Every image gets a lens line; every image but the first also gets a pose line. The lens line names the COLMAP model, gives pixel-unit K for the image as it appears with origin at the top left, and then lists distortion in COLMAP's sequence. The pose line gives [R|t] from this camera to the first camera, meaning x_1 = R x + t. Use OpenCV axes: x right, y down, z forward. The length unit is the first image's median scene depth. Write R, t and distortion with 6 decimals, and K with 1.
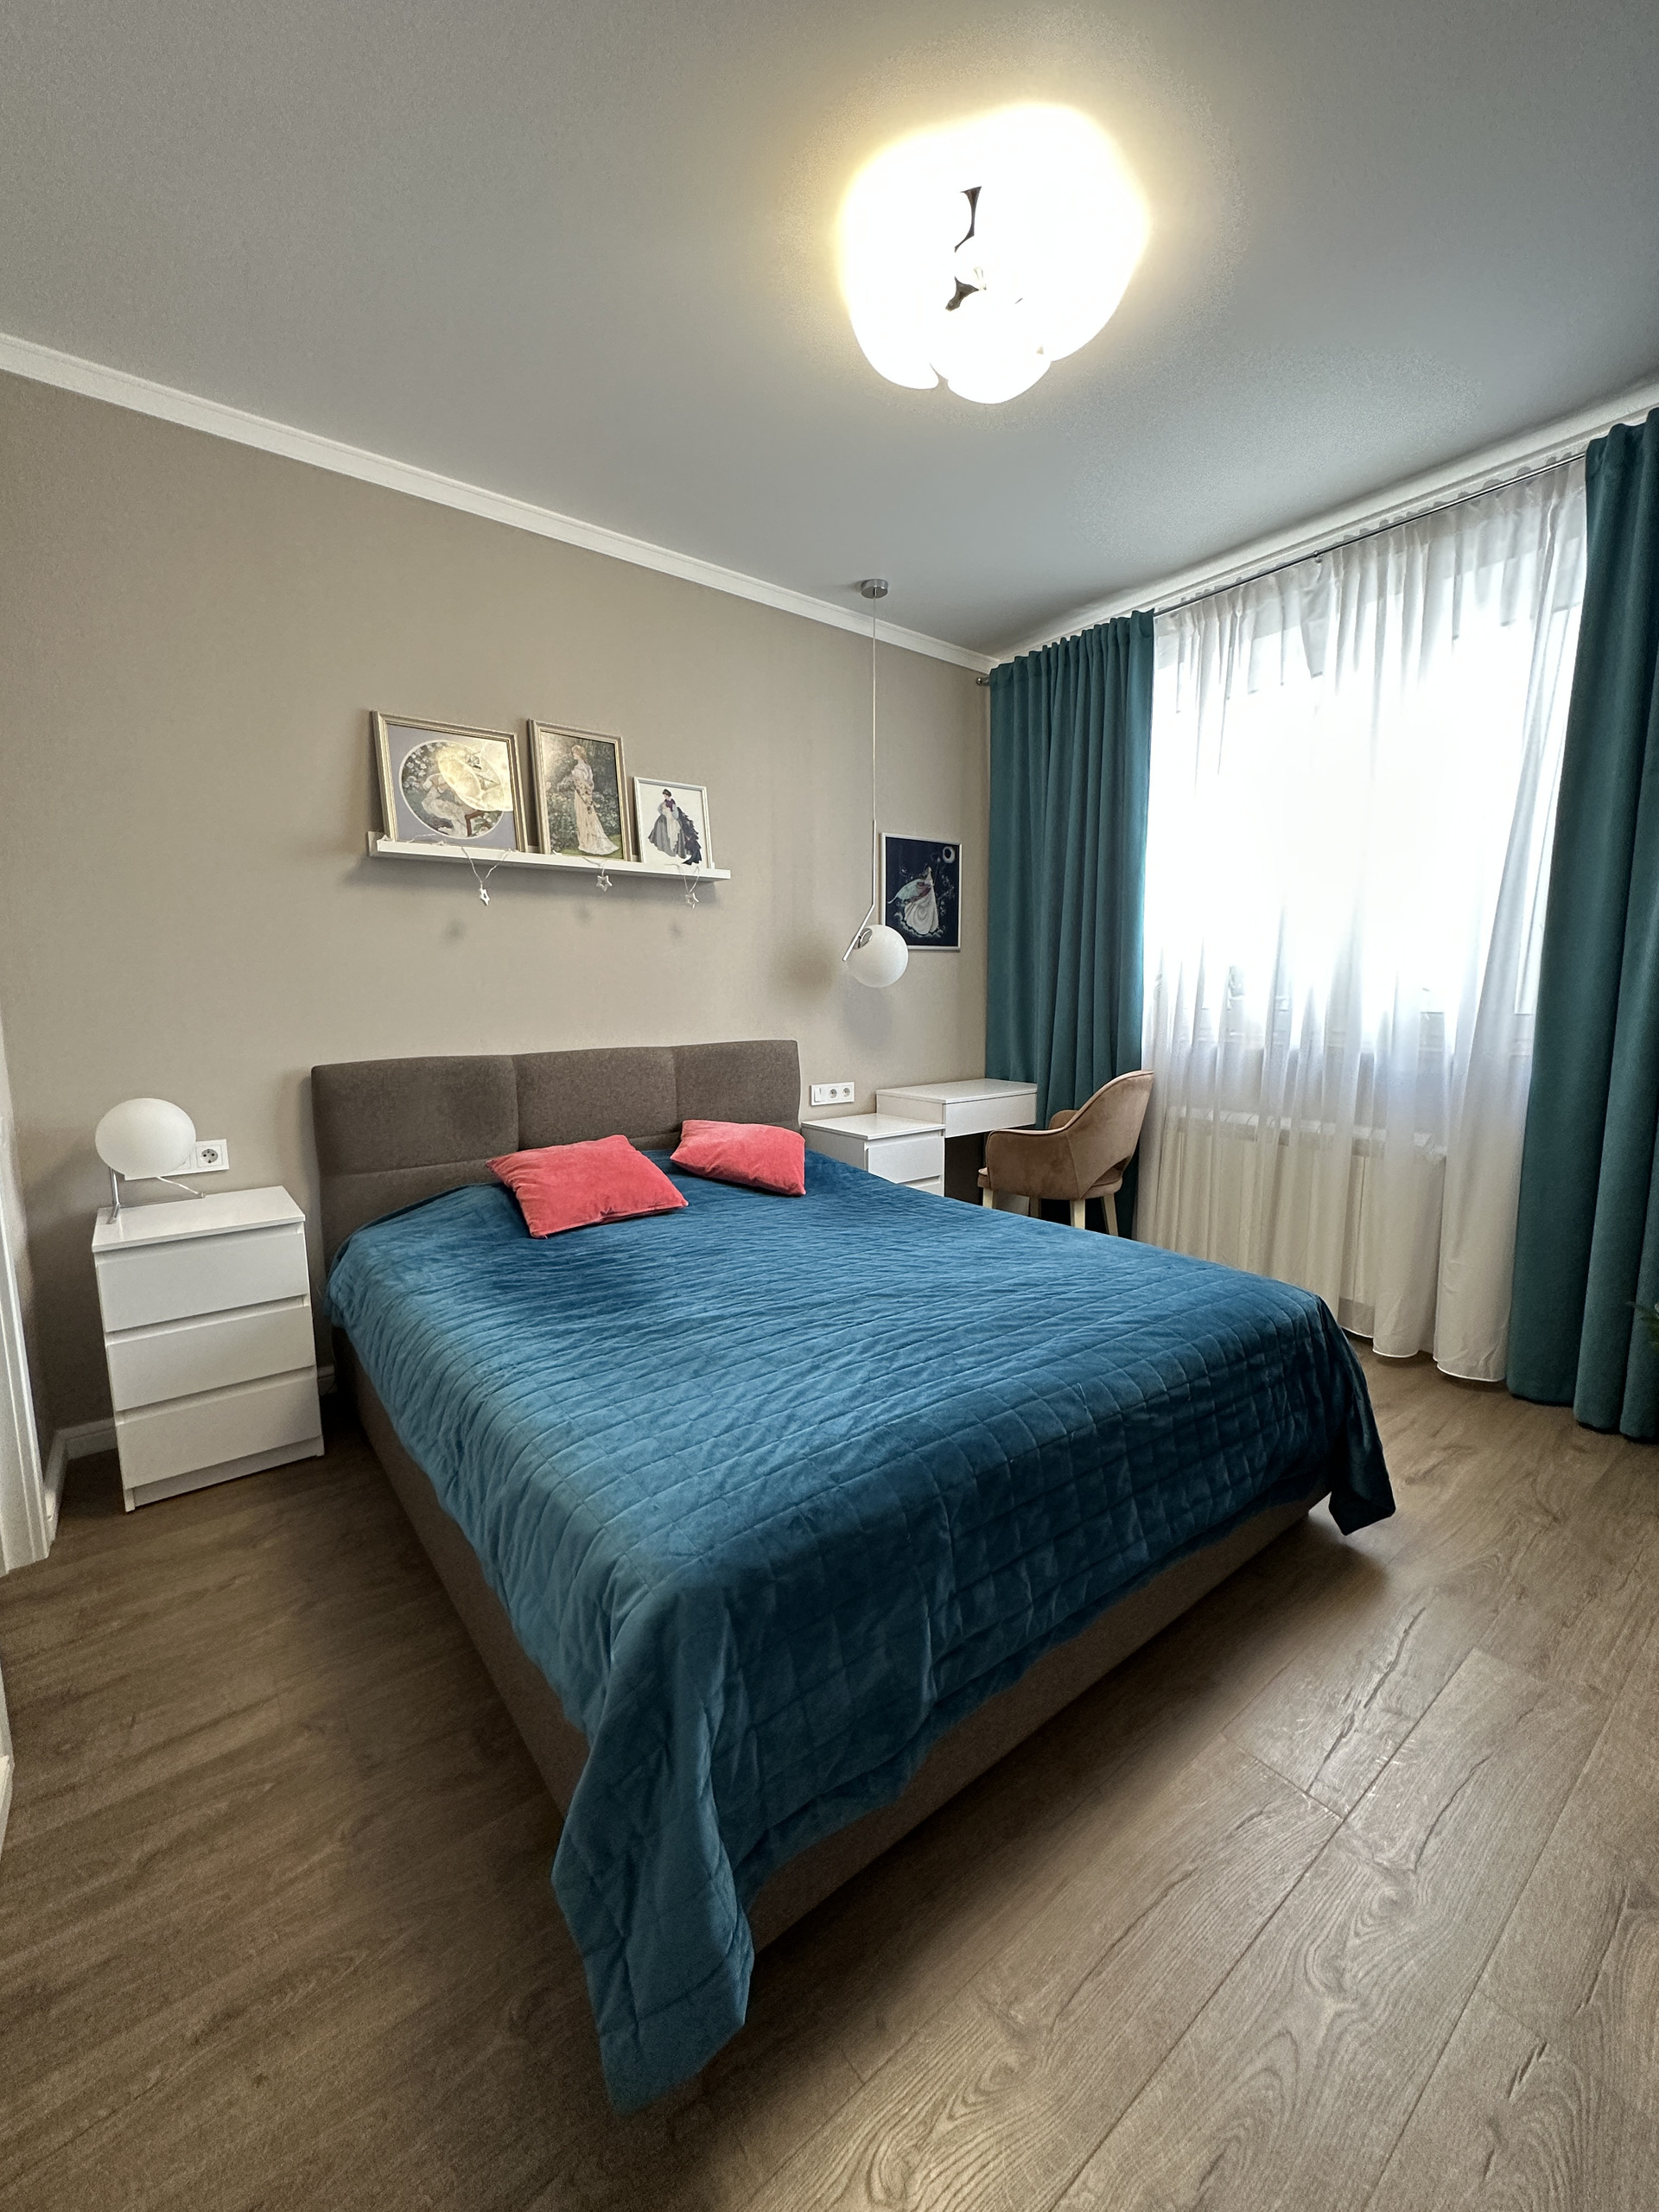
lens RADIAL K [[878.4, 0, 838.7], [0, 878.4, 1101.6], [0, 0, 1]] dist [0.000929, 0.000067]
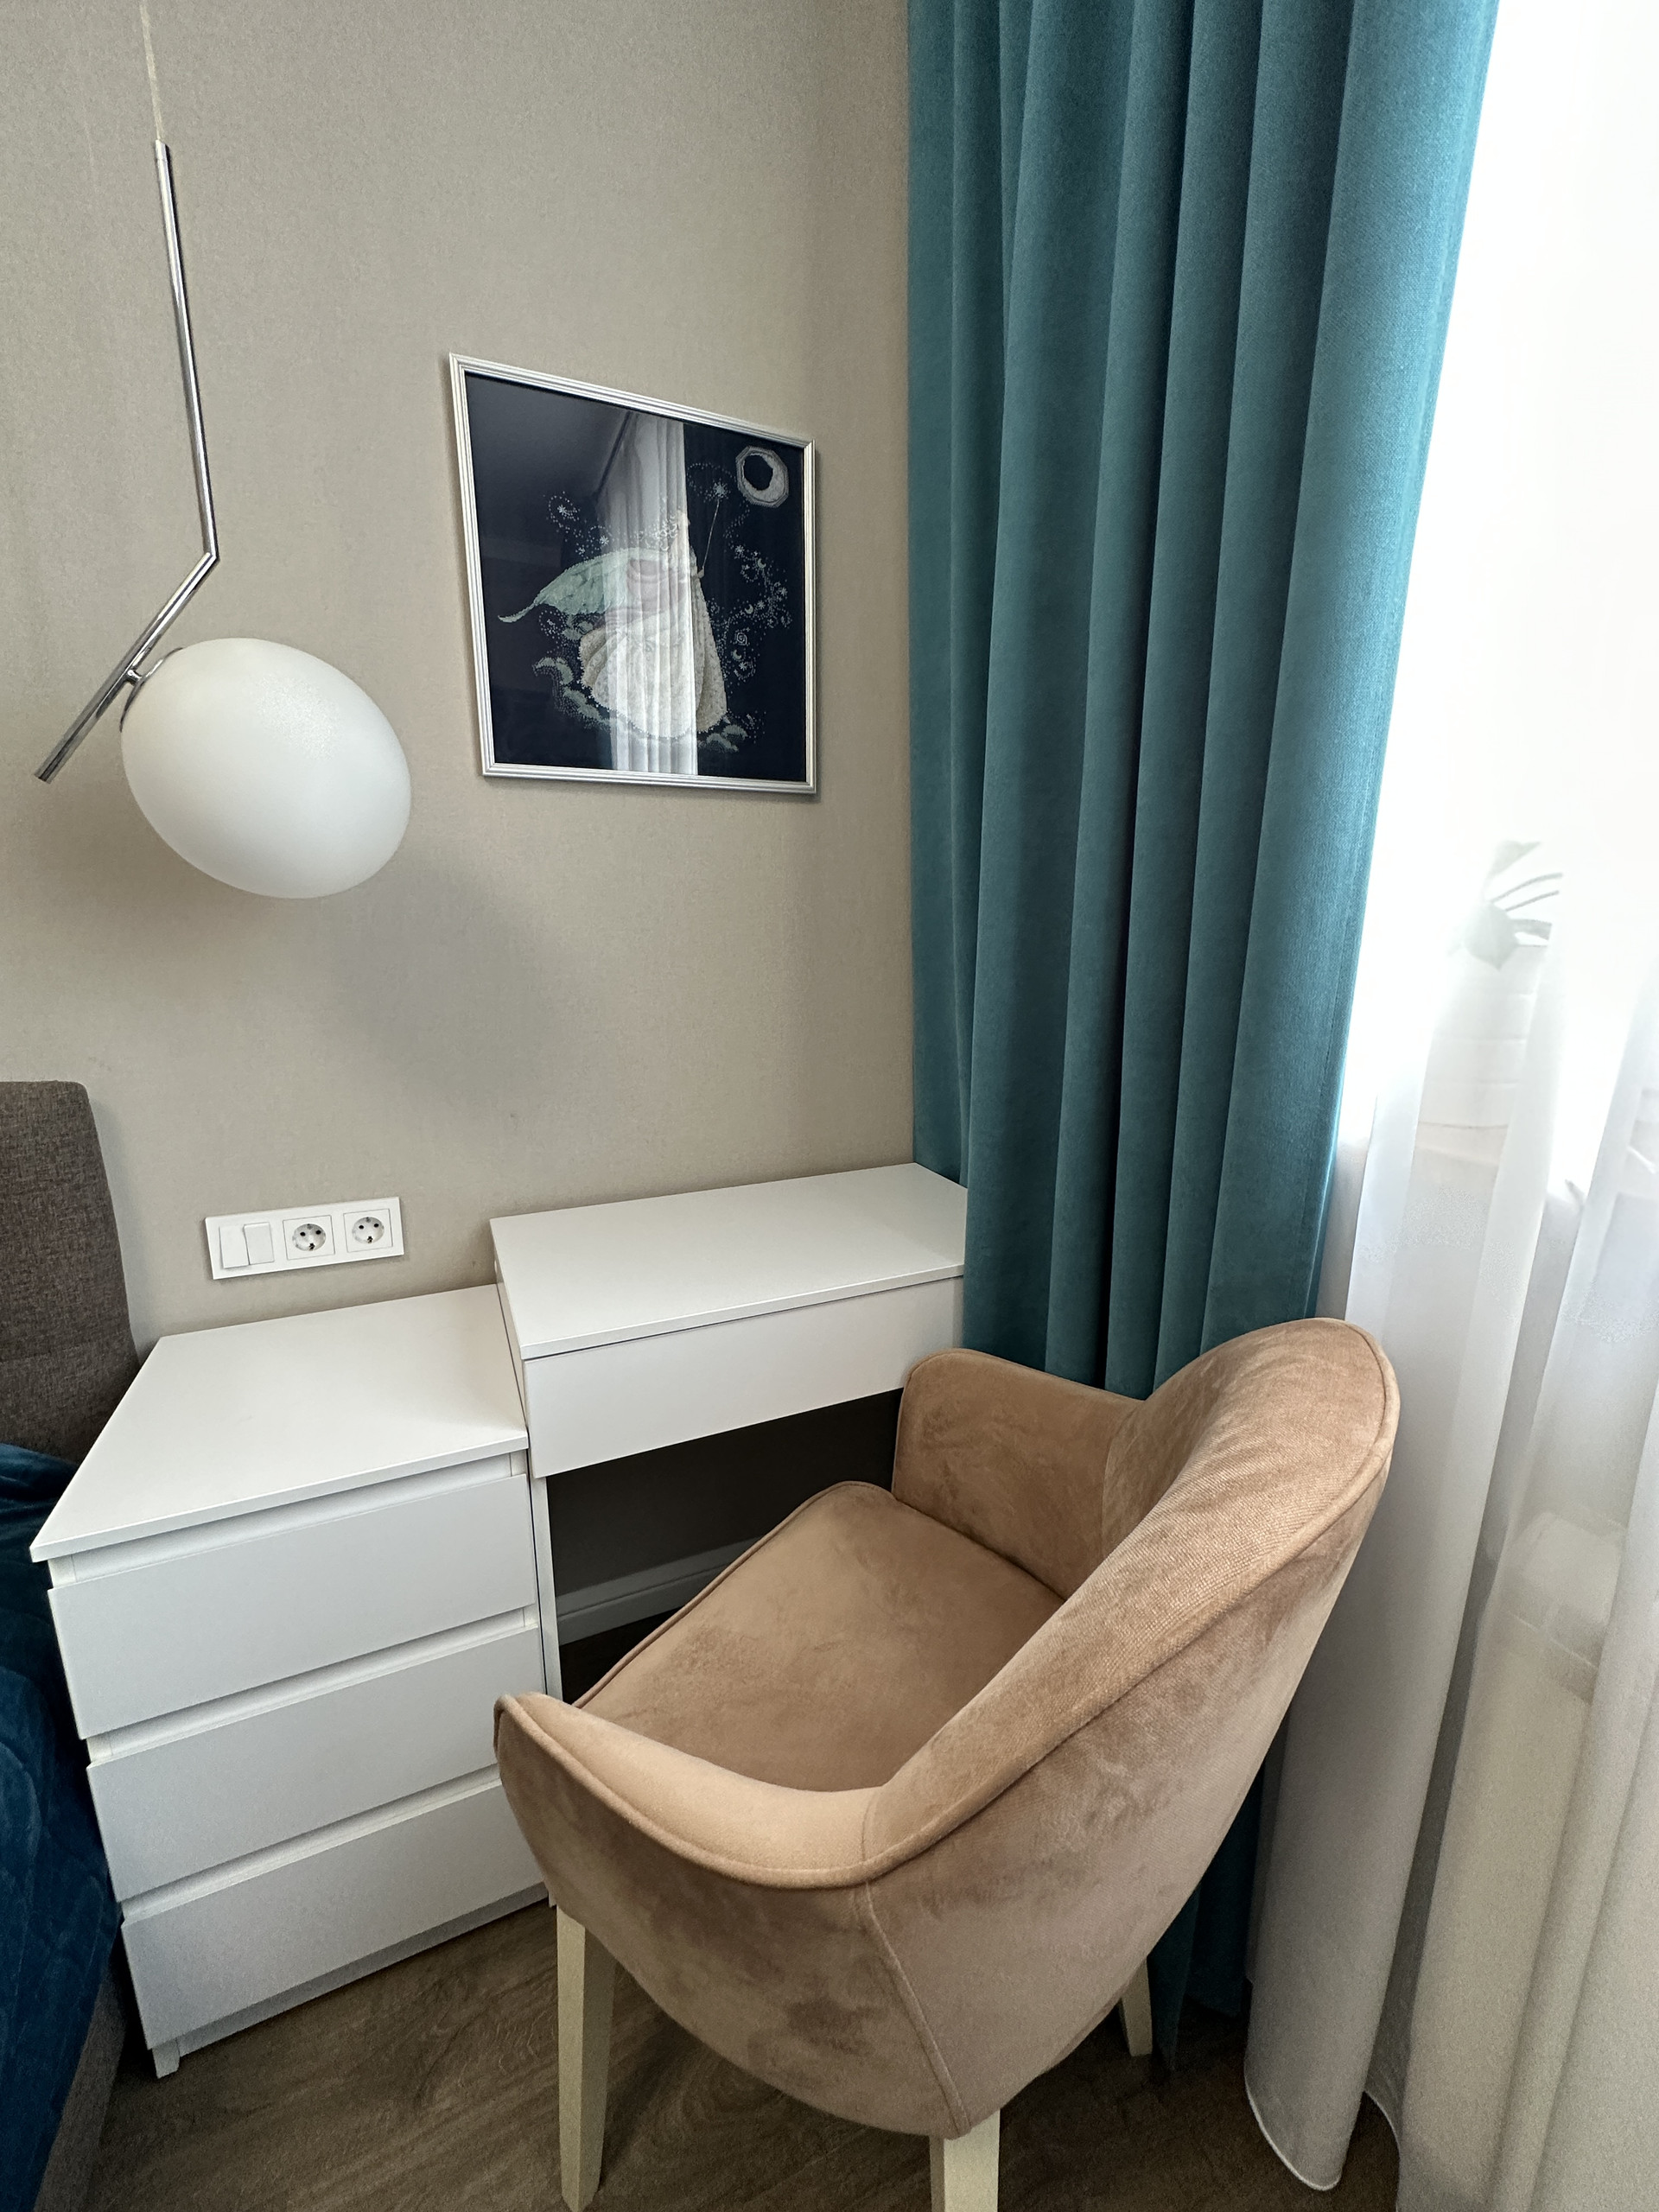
lens RADIAL K [[878.4, 0, 841.4], [0, 878.4, 1103.8], [0, 0, 1]] dist [0.000929, 0.000067]
pose [[0.975681, 0.058059, -0.211369, 0.261558], [-0.039656, 0.995126, 0.090287, -0.099368], [0.215580, -0.079709, 0.973227, 0.770996]]
